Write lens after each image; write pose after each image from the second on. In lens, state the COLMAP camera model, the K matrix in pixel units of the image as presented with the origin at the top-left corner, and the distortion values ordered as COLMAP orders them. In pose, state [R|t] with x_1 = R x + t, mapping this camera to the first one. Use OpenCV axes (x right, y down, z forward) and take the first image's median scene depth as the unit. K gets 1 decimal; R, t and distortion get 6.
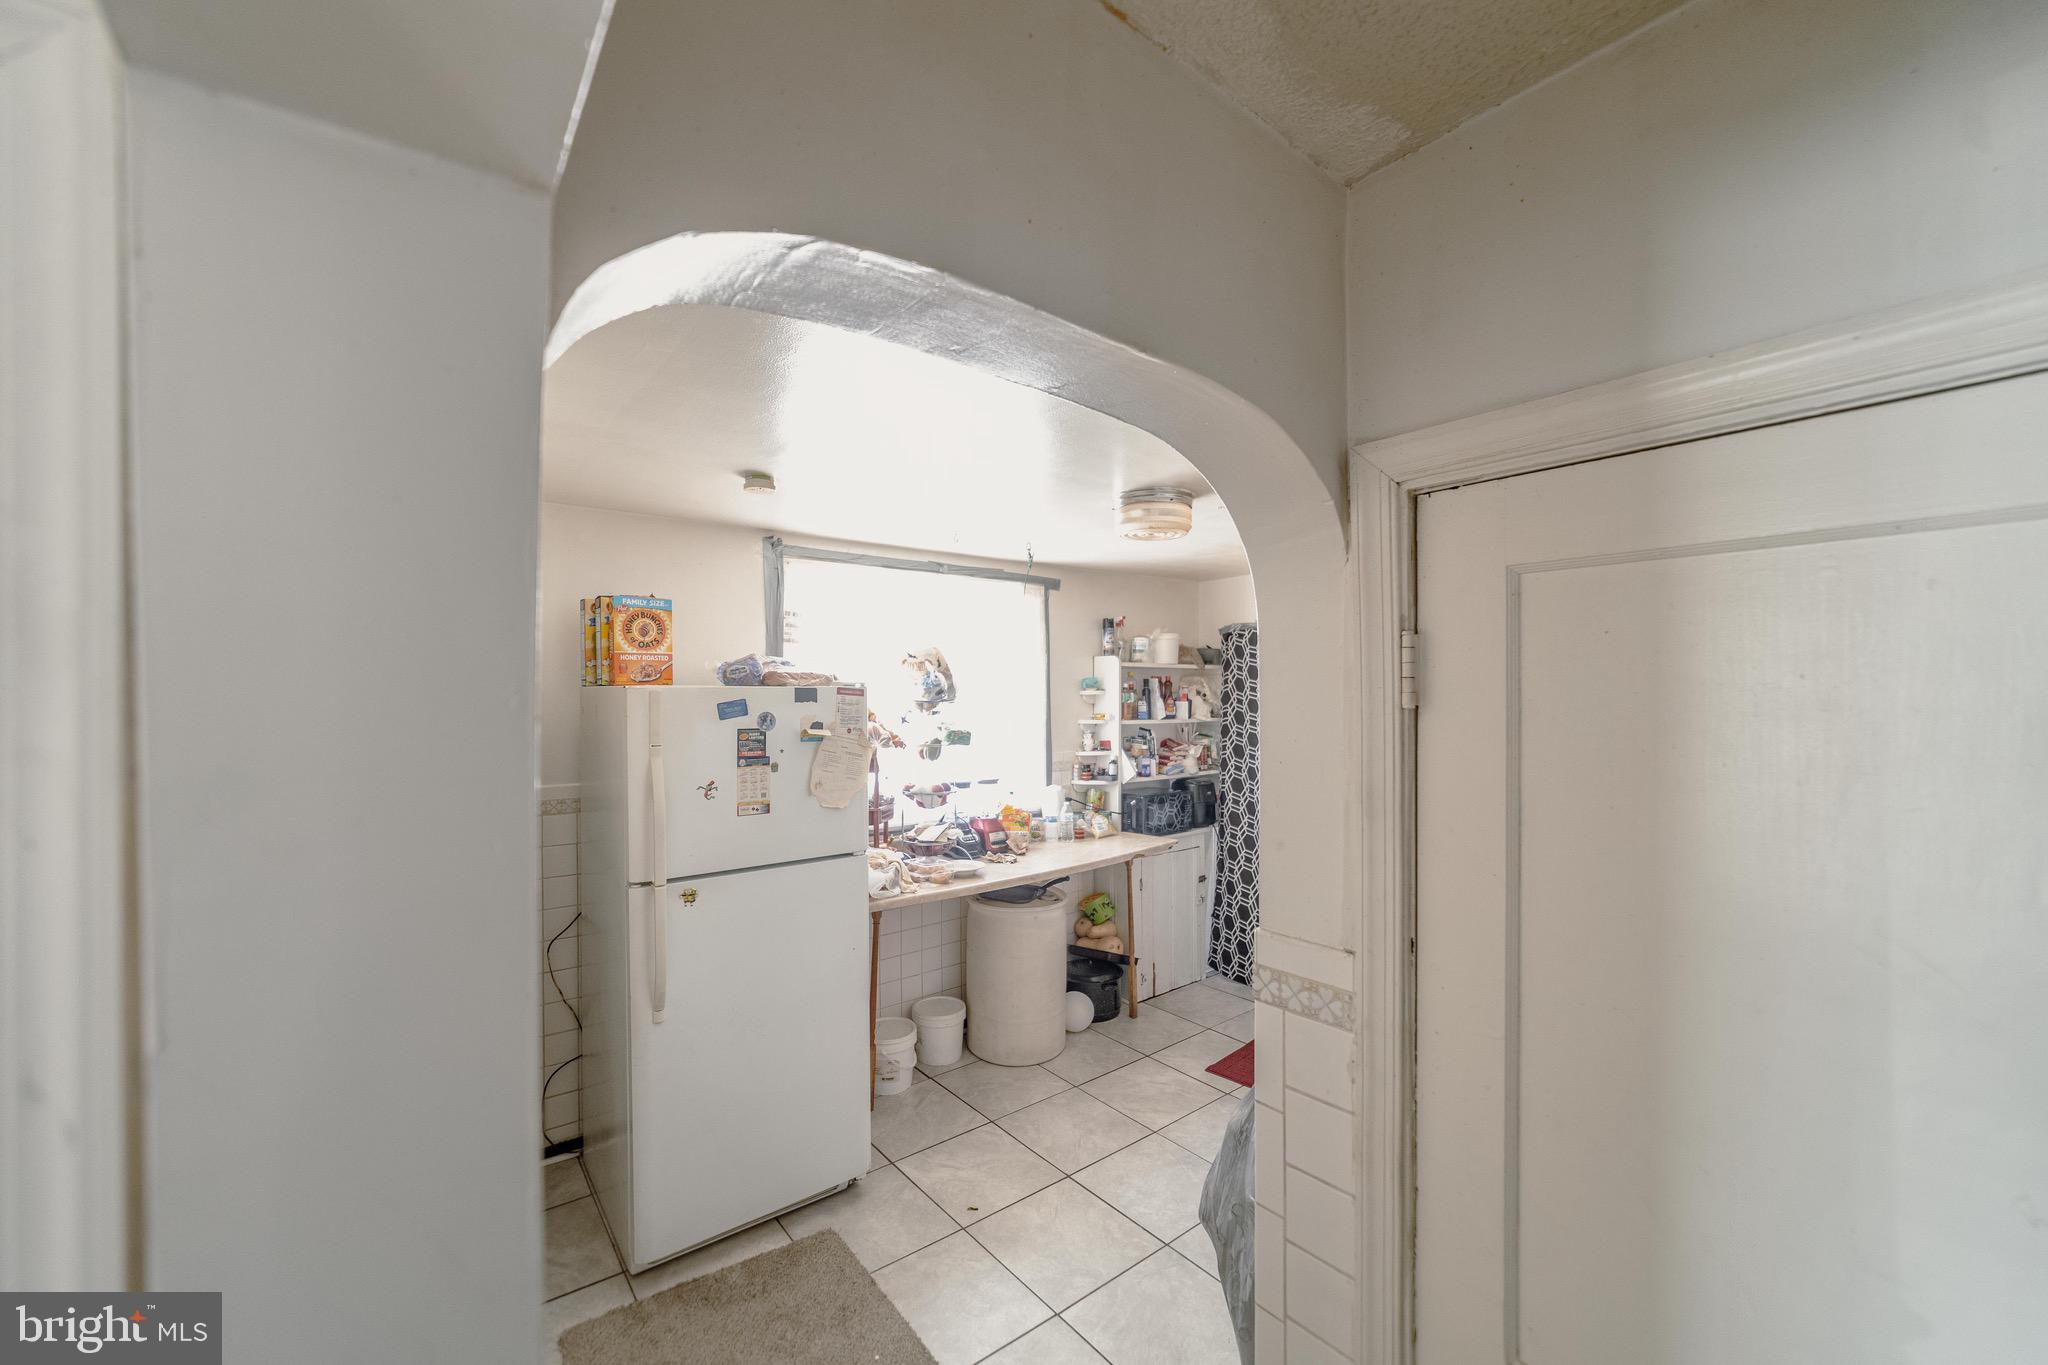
lens RADIAL K [[779.3, 0, 1025.1], [0, 779.3, 692.5], [0, 0, 1]] dist [-0.021266, 0.010626]
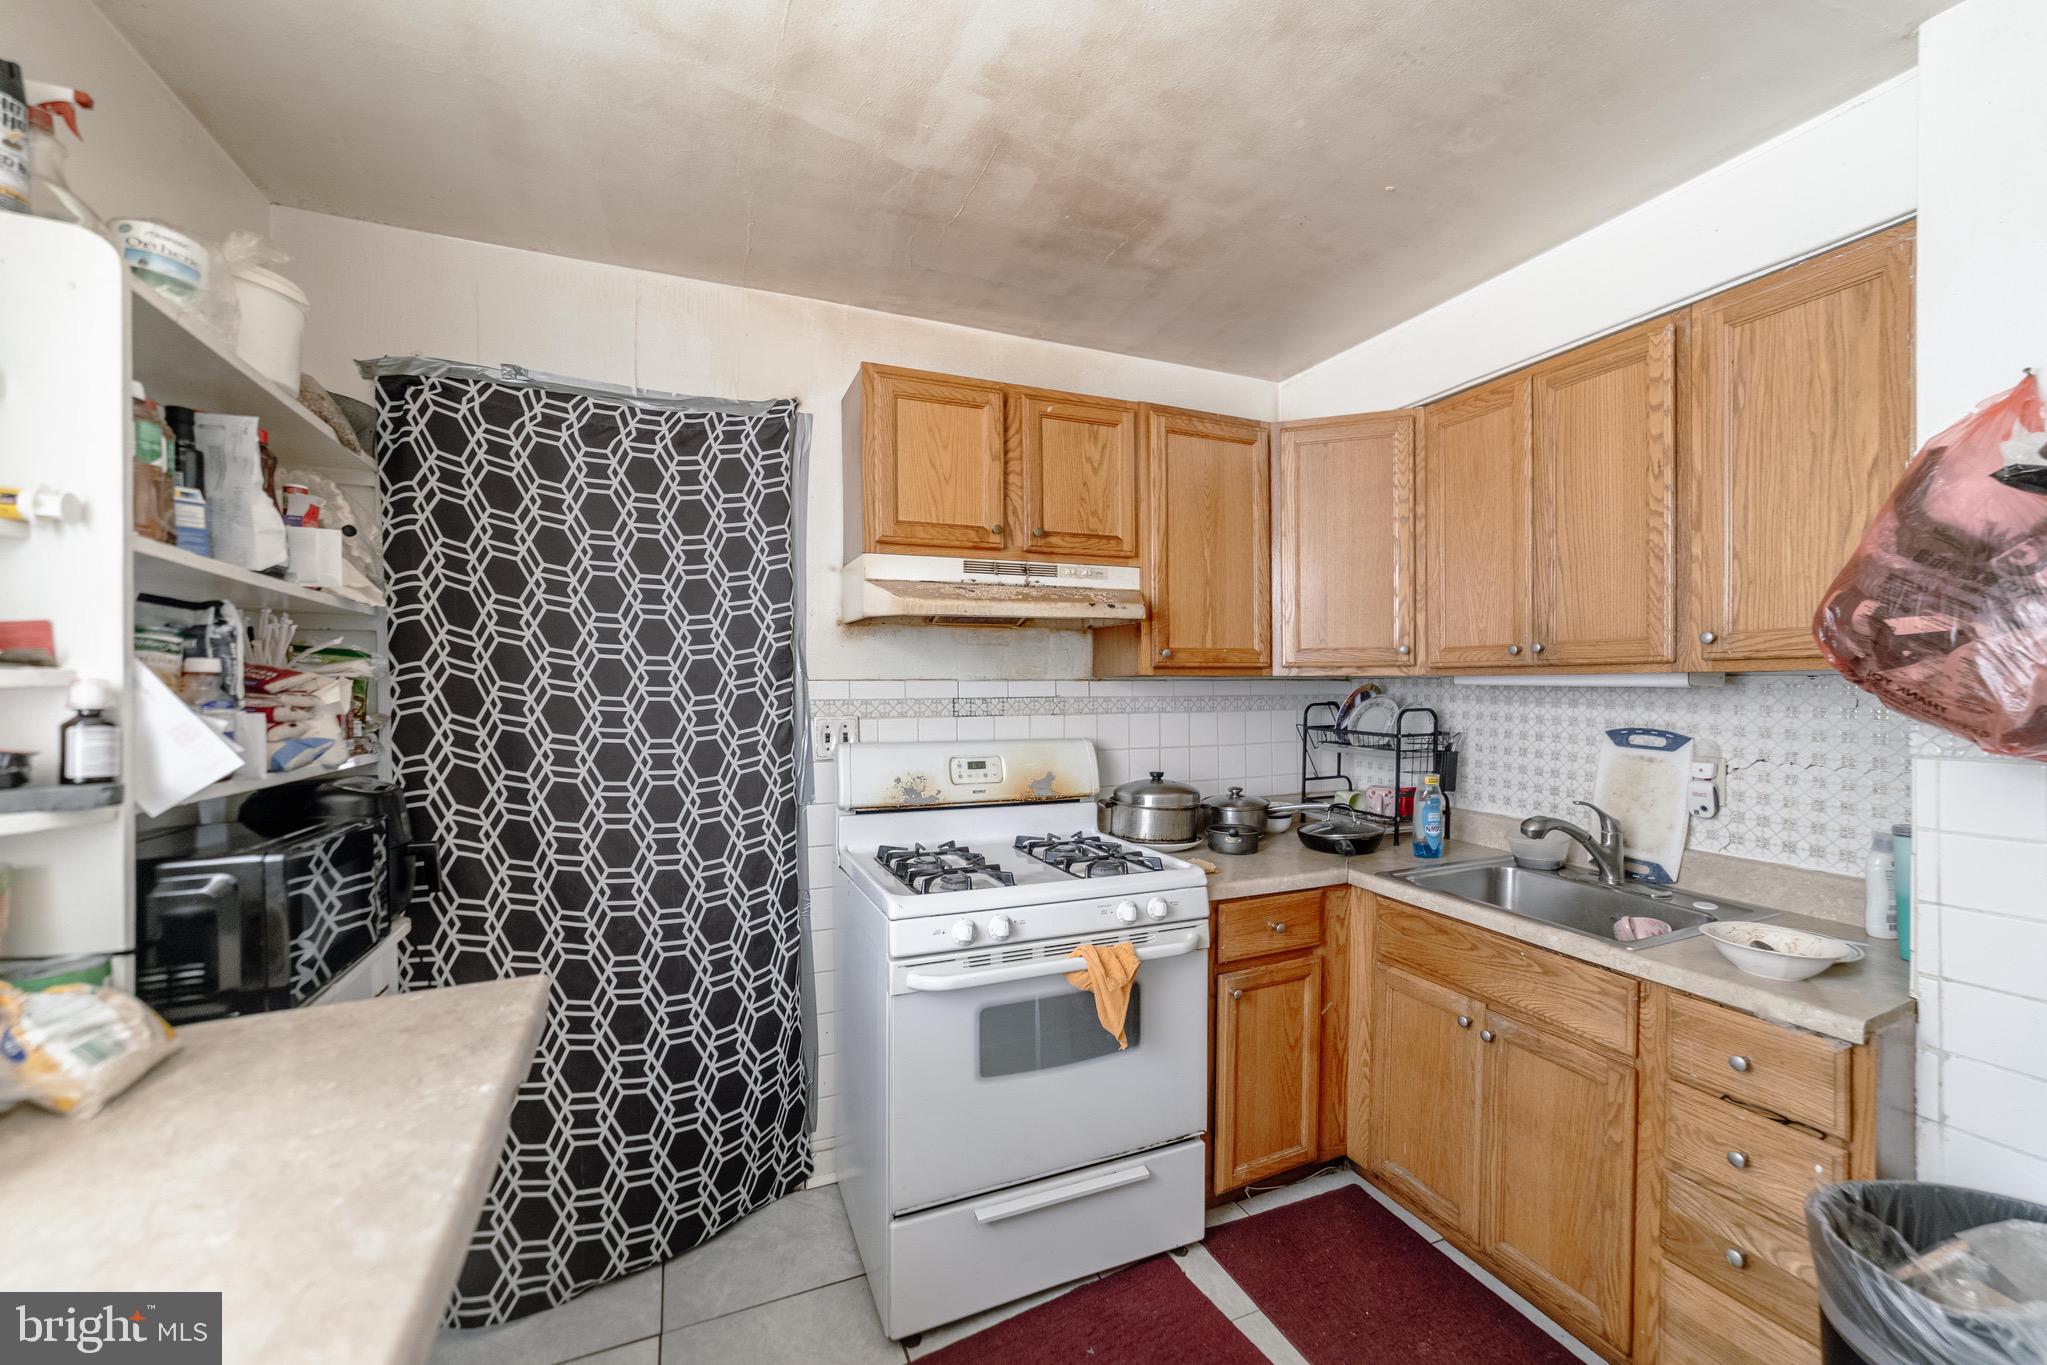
lens RADIAL K [[779.0, 0, 1024.6], [0, 779.0, 692.5], [0, 0, 1]] dist [-0.021266, 0.010626]
pose [[0.234641, -0.001535, 0.972081, -0.025298], [0.006428, 0.999979, 0.000028, 0.075889], [-0.972061, 0.006242, 0.234646, 0.640662]]
